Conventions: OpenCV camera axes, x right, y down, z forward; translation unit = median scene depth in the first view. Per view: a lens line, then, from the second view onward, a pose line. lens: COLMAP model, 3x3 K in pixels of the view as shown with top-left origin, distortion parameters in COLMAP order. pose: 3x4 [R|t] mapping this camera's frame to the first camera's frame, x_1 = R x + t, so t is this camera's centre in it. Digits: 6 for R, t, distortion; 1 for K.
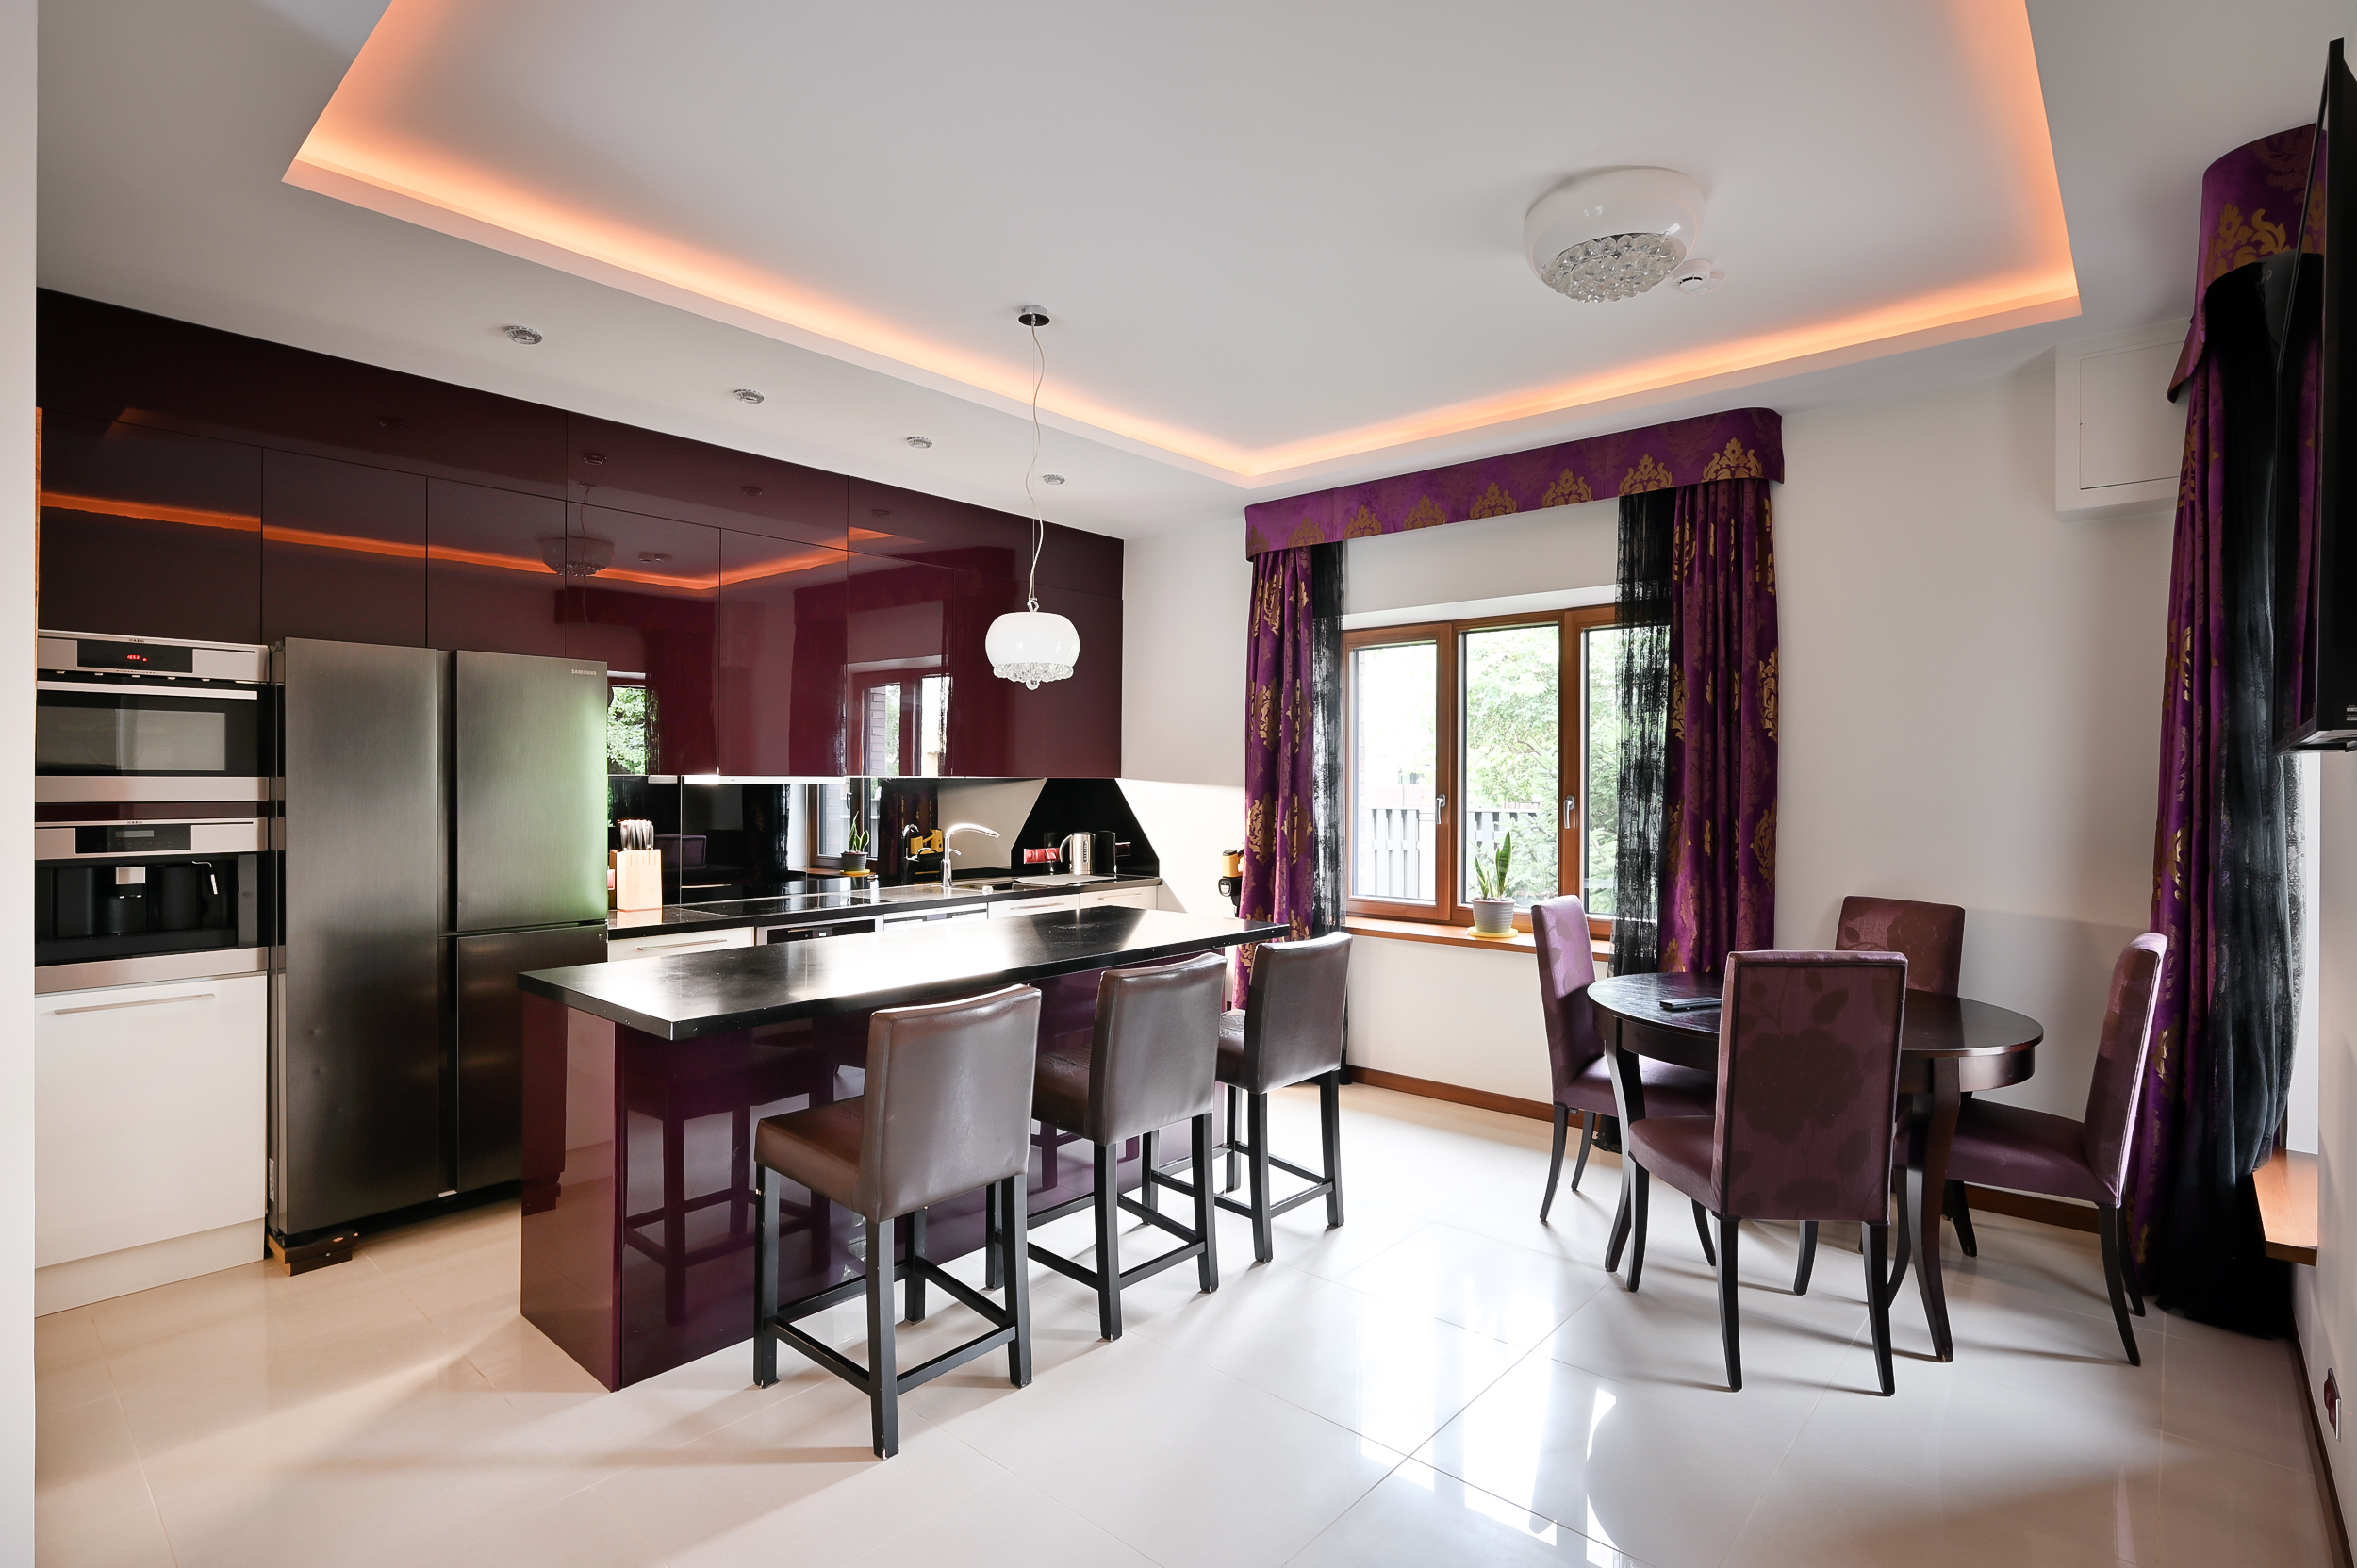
lens RADIAL K [[1135.2, 0, 1196.9], [0, 1135.2, 774.9], [0, 0, 1]] dist [0.002370, -0.000160]
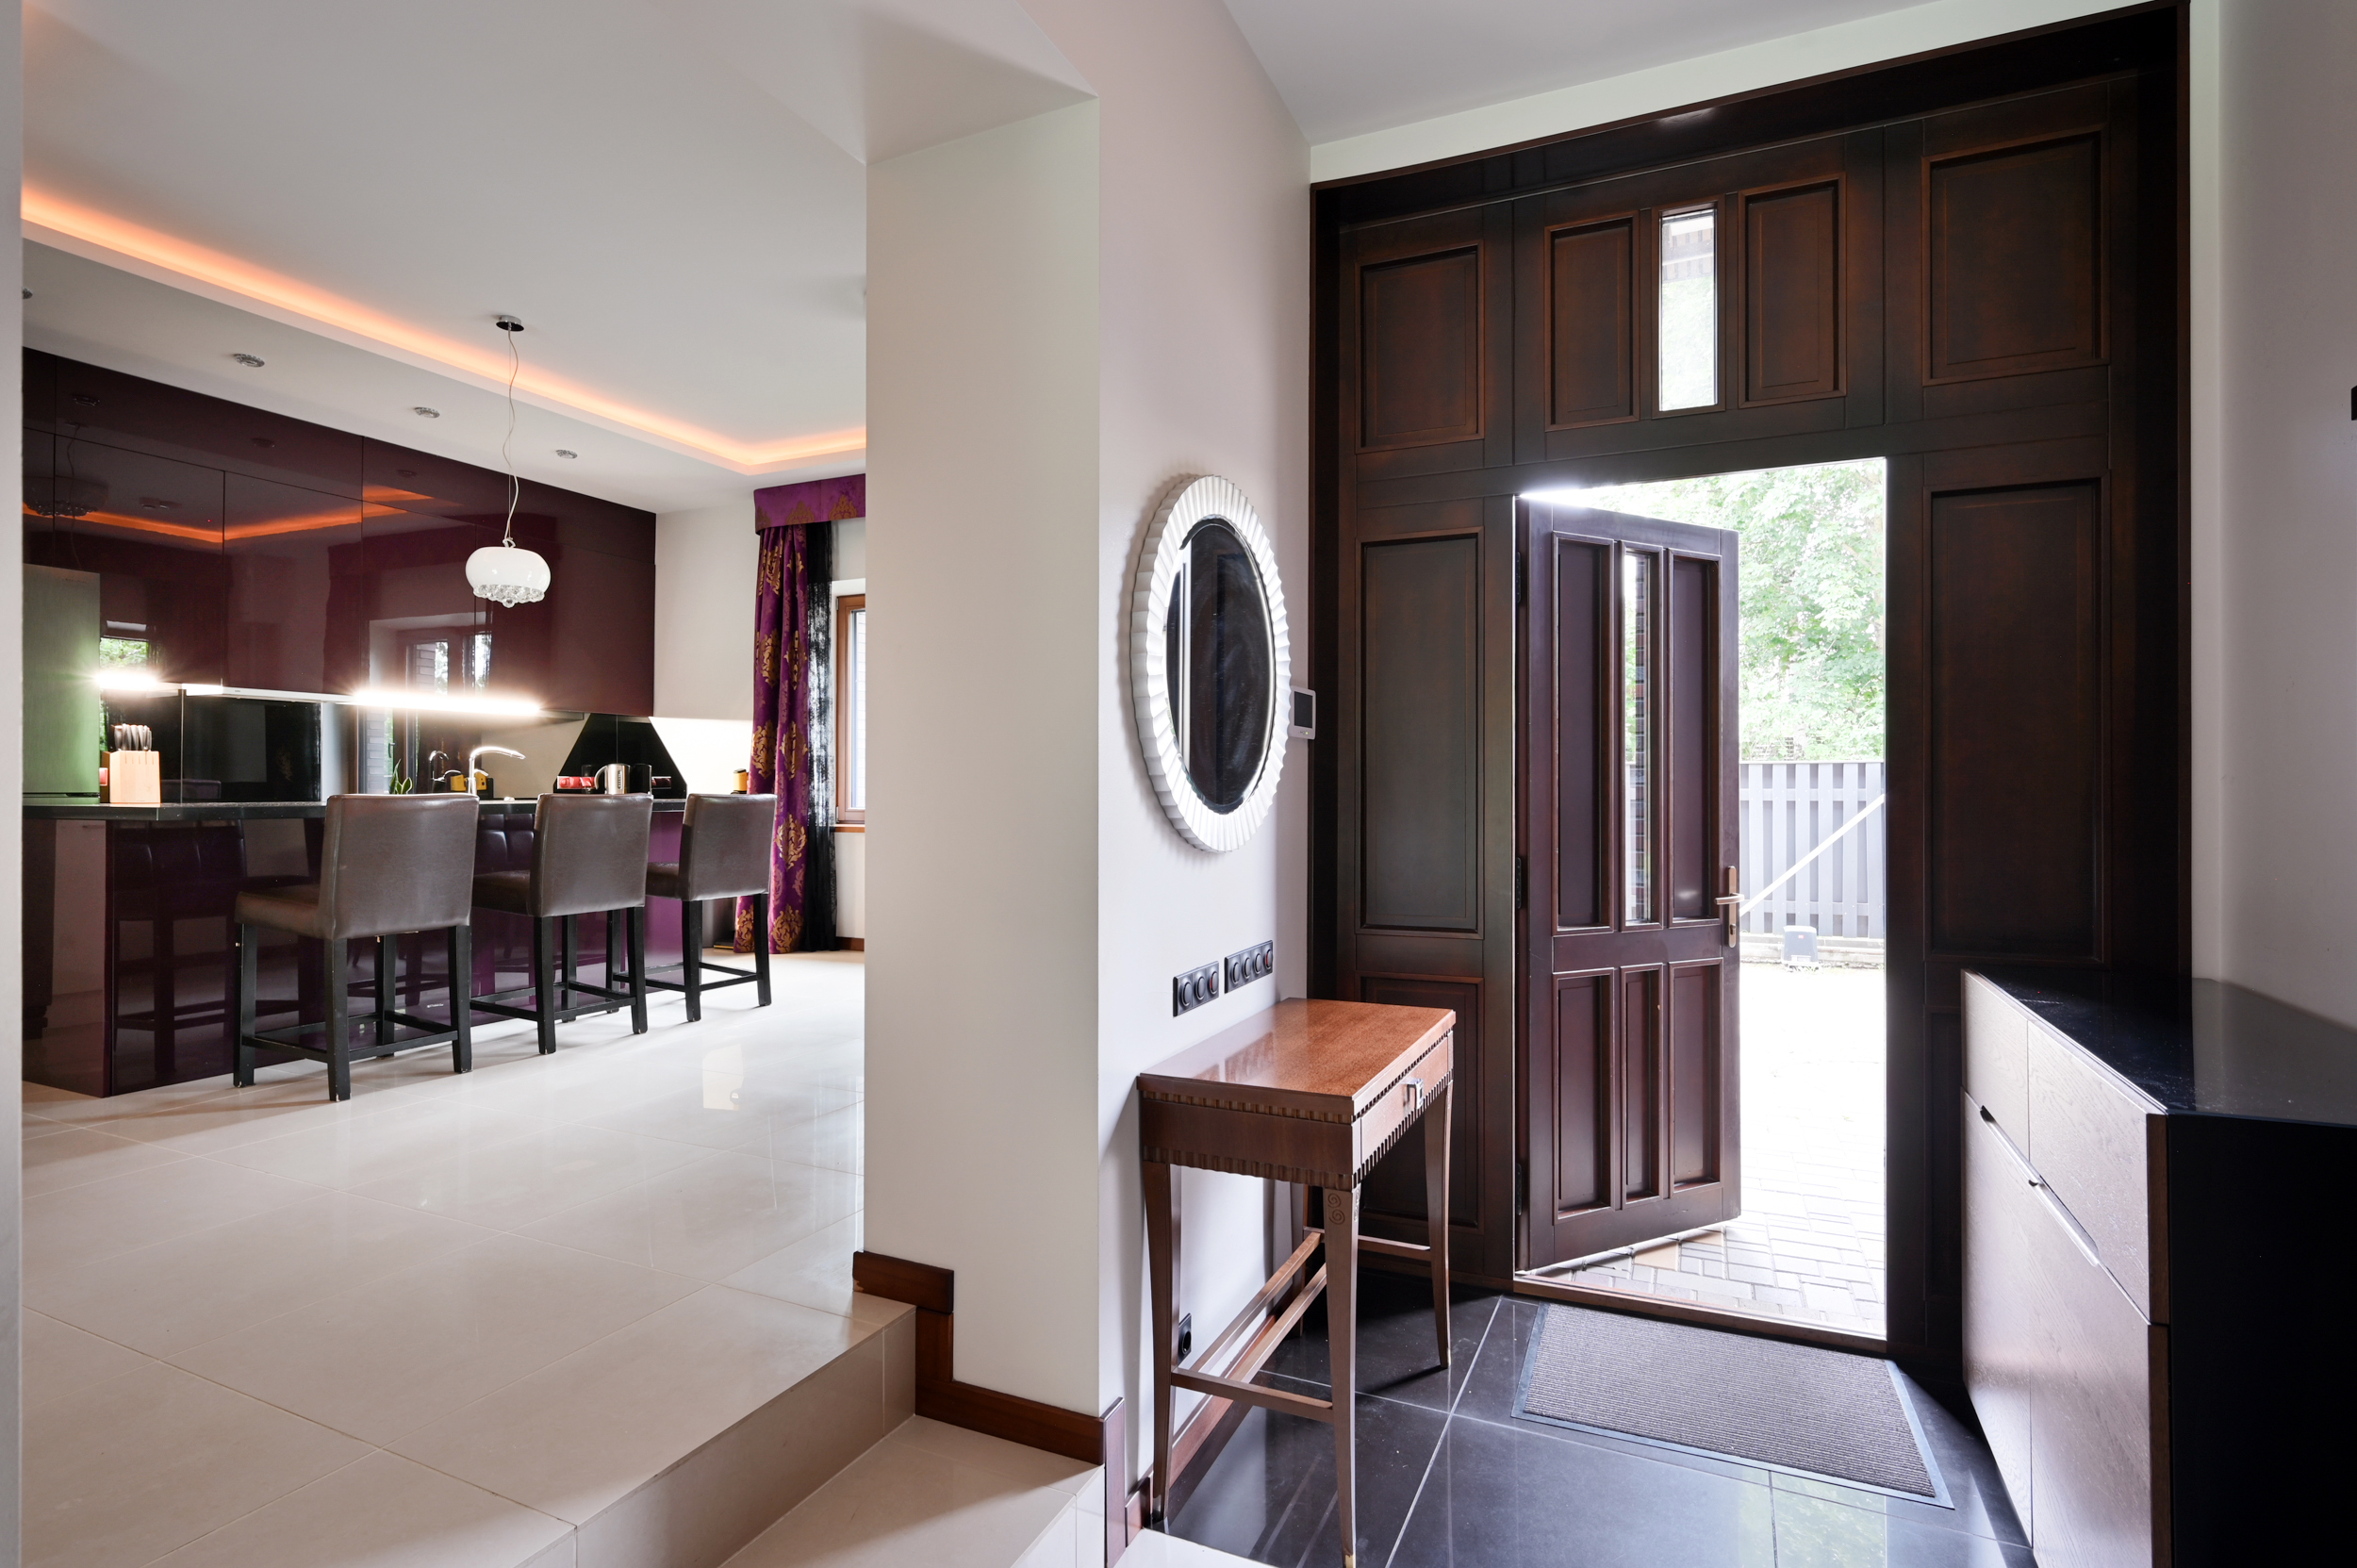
lens RADIAL K [[1114.8, 0, 1225.6], [0, 1114.8, 773.5], [0, 0, 1]] dist [0.000439, -0.000237]
pose [[0.952012, -0.004943, 0.306020, 0.192689], [0.008419, 0.999914, -0.010040, 0.105715], [-0.305944, 0.012134, 0.951972, -0.368826]]
